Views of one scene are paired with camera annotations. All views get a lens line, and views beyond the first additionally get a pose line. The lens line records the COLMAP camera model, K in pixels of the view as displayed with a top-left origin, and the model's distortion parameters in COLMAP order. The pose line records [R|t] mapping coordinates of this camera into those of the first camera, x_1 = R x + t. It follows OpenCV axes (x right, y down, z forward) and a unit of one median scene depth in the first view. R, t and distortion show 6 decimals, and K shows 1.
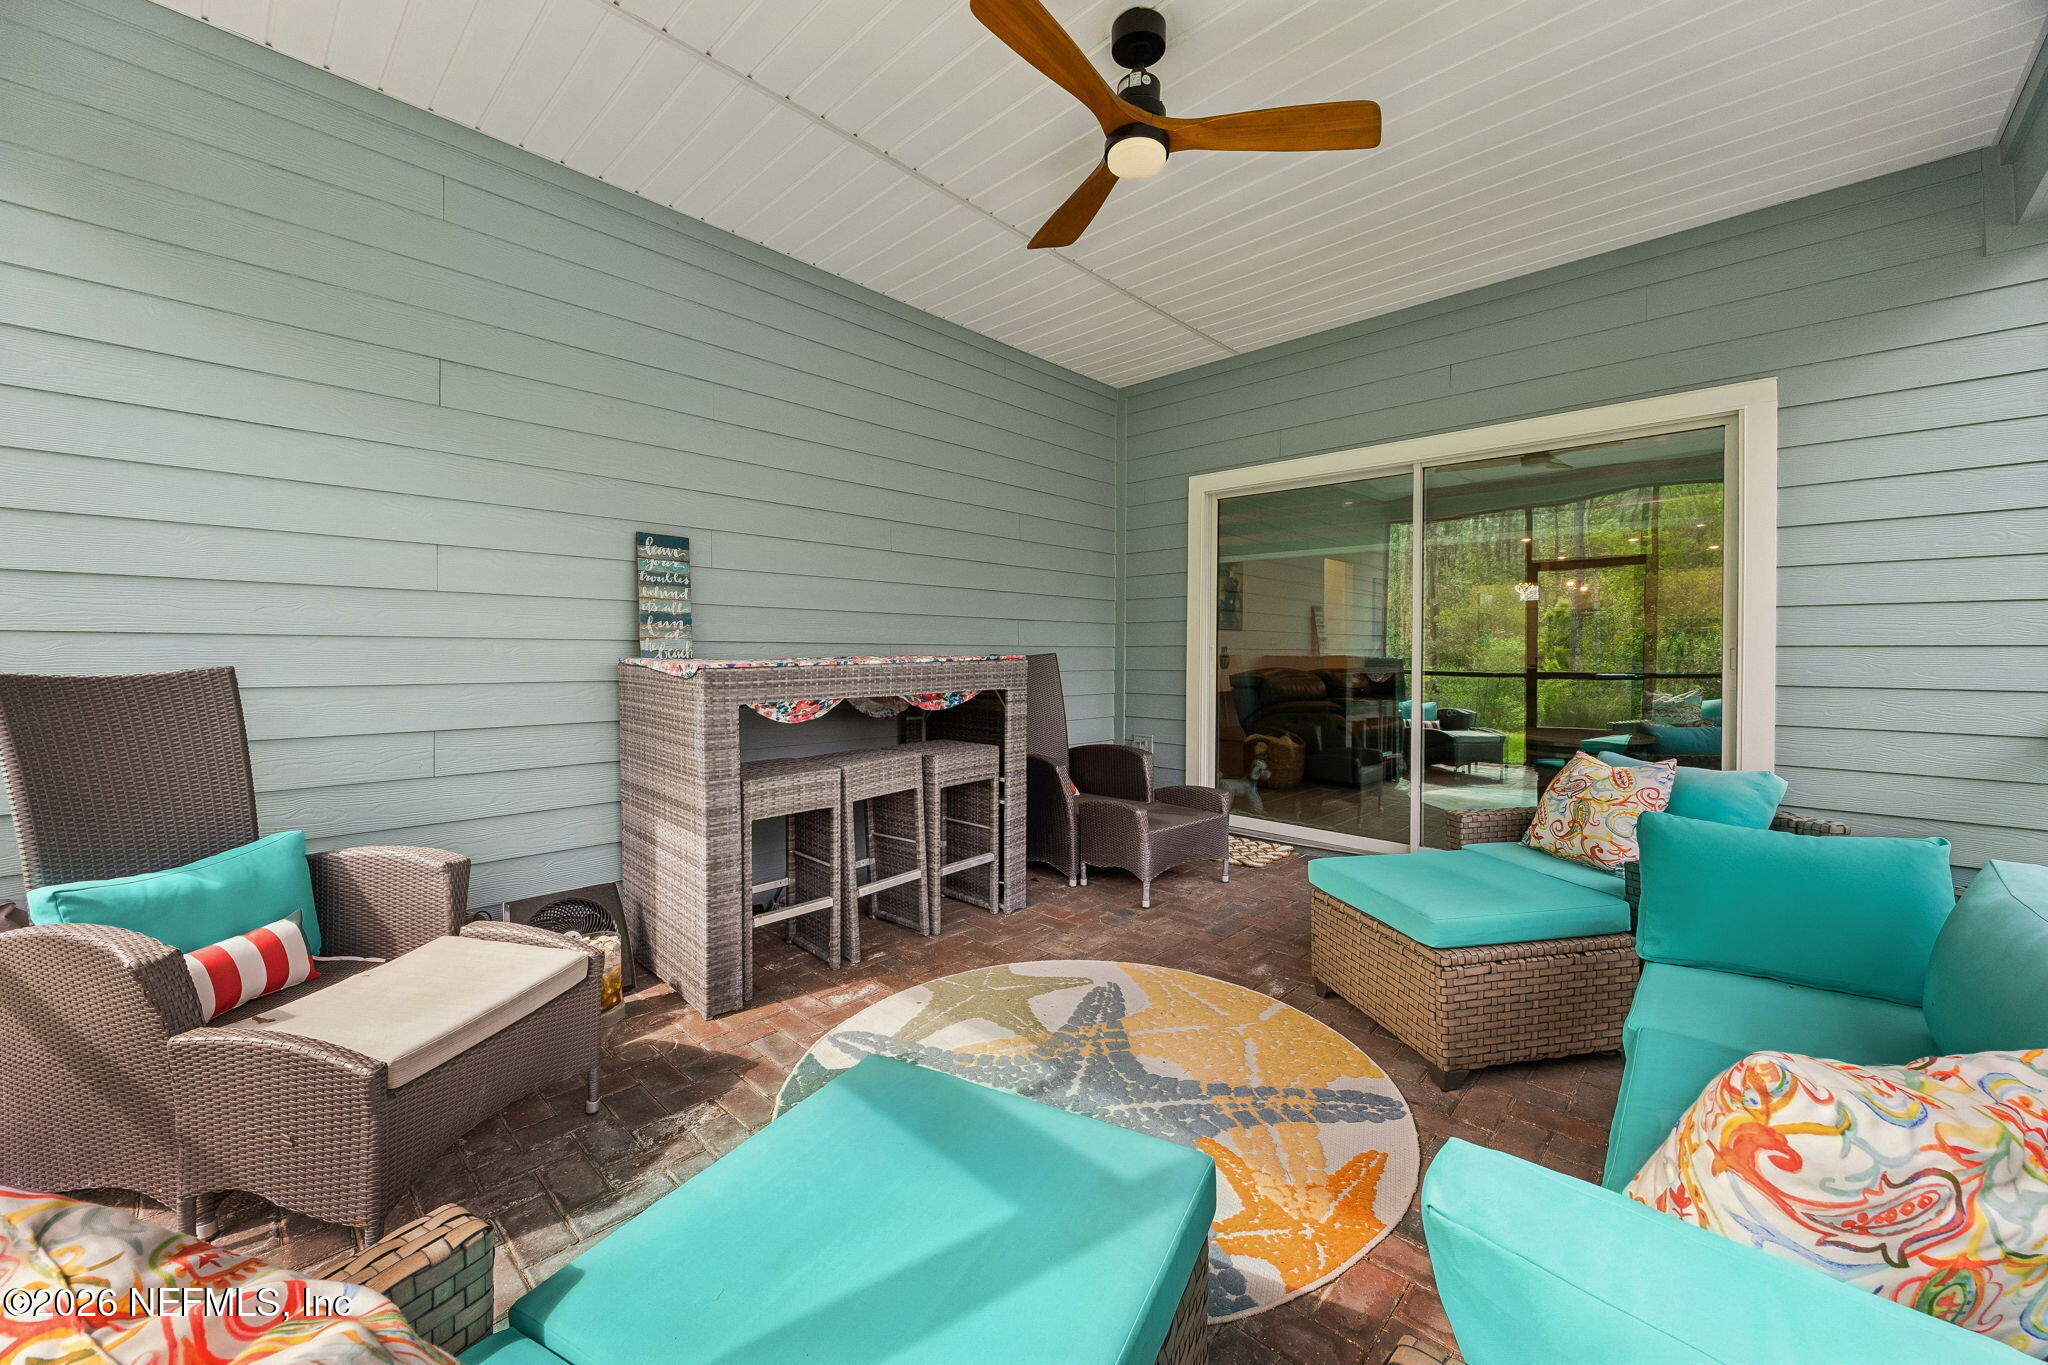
lens RADIAL K [[798.0, 0, 1025.7], [0, 798.0, 661.3], [0, 0, 1]] dist [0.000051, 0.000031]
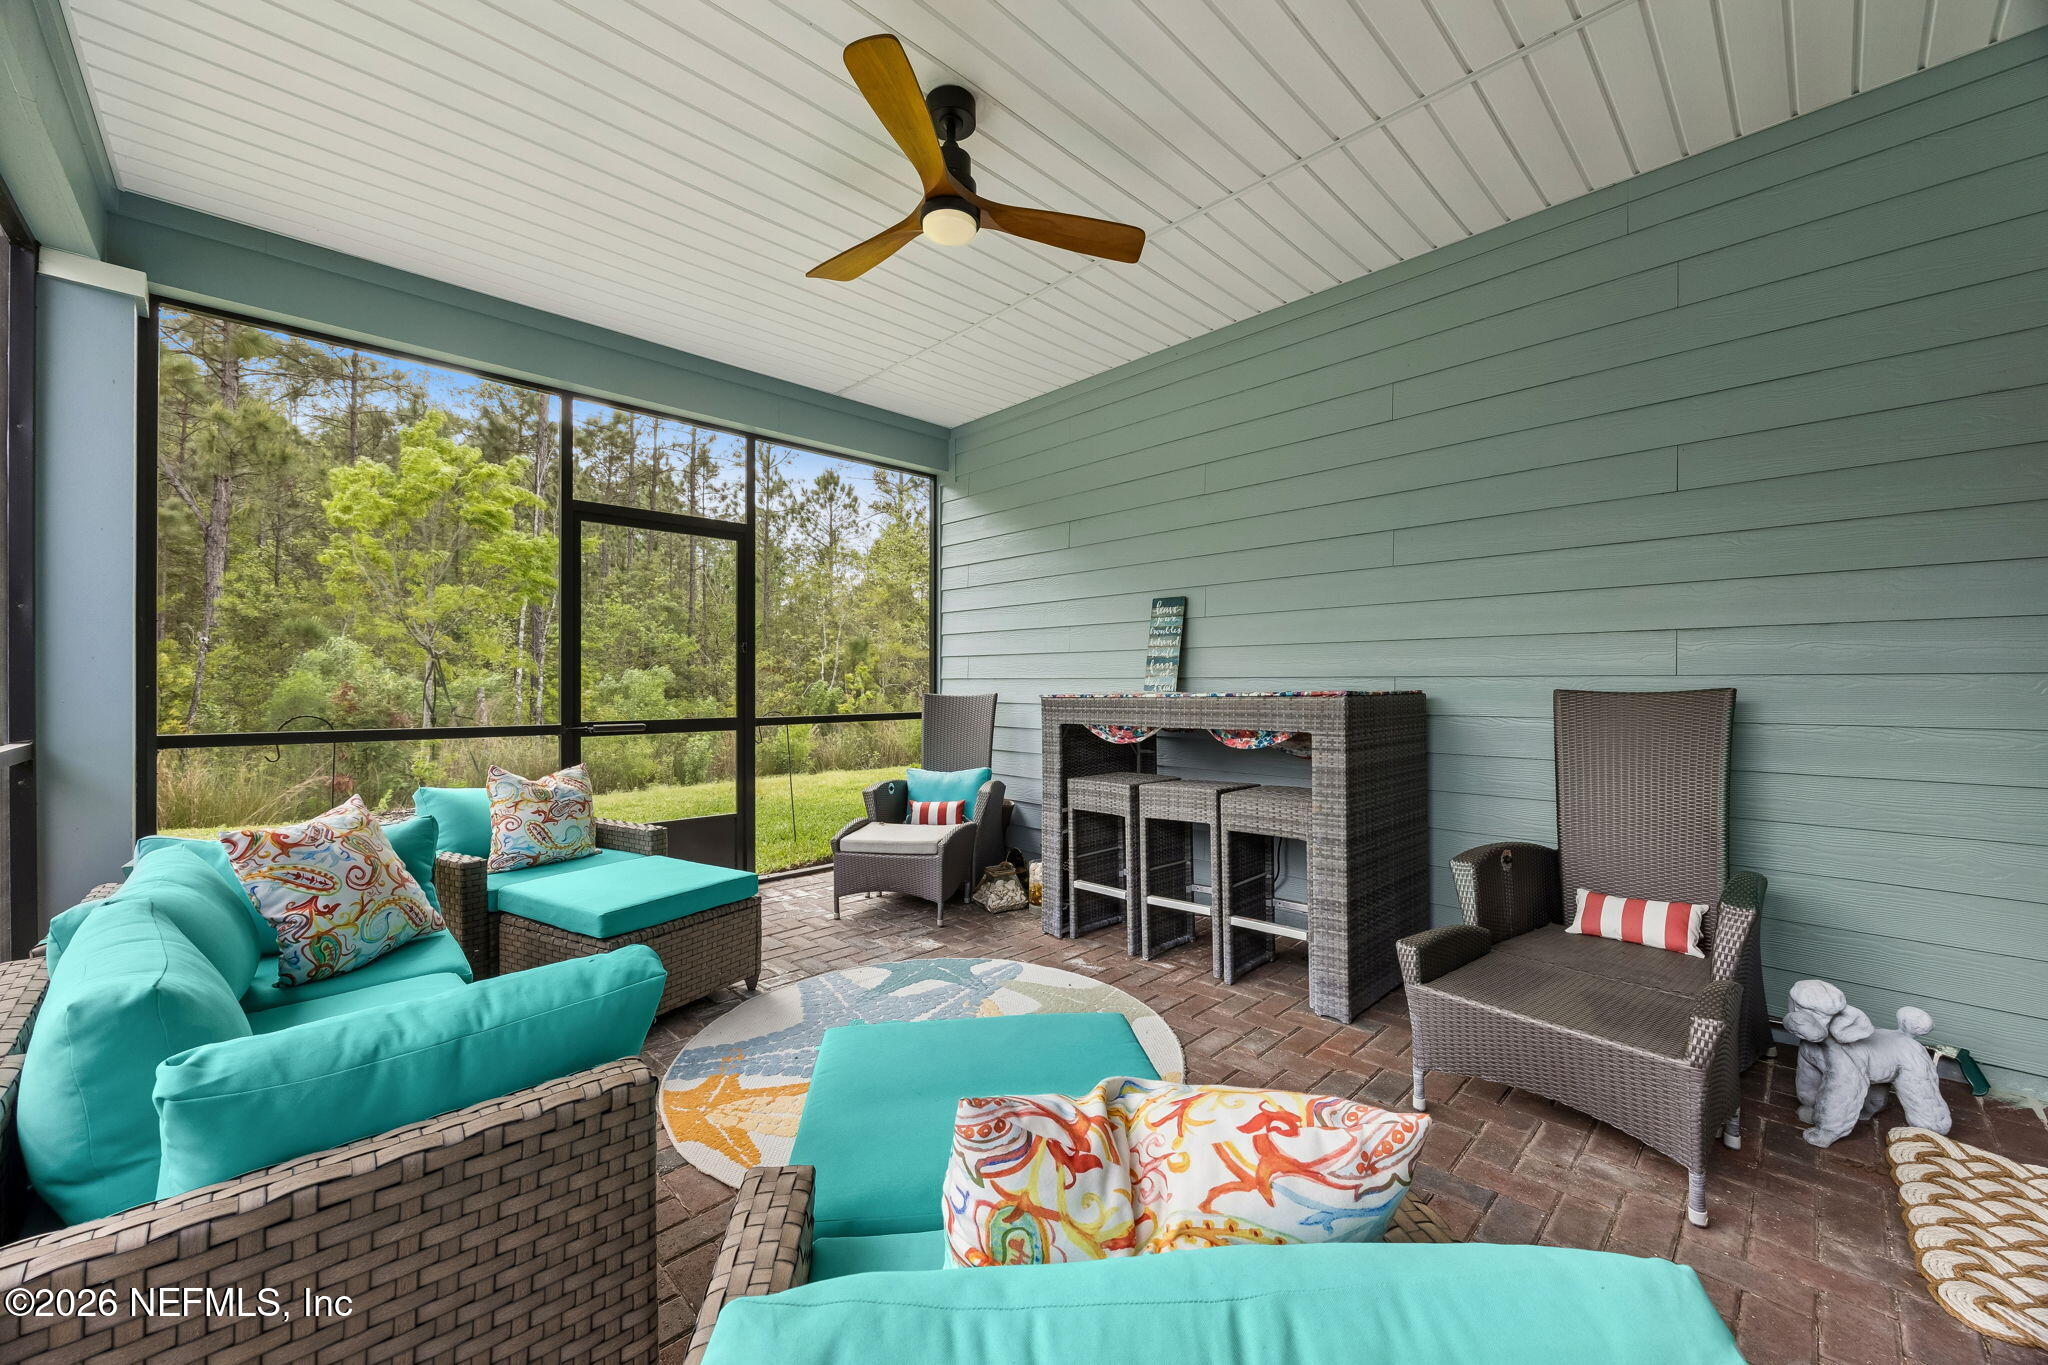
lens RADIAL K [[783.5, 0, 1027.7], [0, 783.5, 676.8], [0, 0, 1]] dist [-0.000666, 0.000213]
pose [[-0.037216, -0.007358, -0.999280, 0.887030], [-0.003695, 0.999967, -0.007225, -0.017012], [0.999300, 0.003423, -0.037242, 0.845101]]
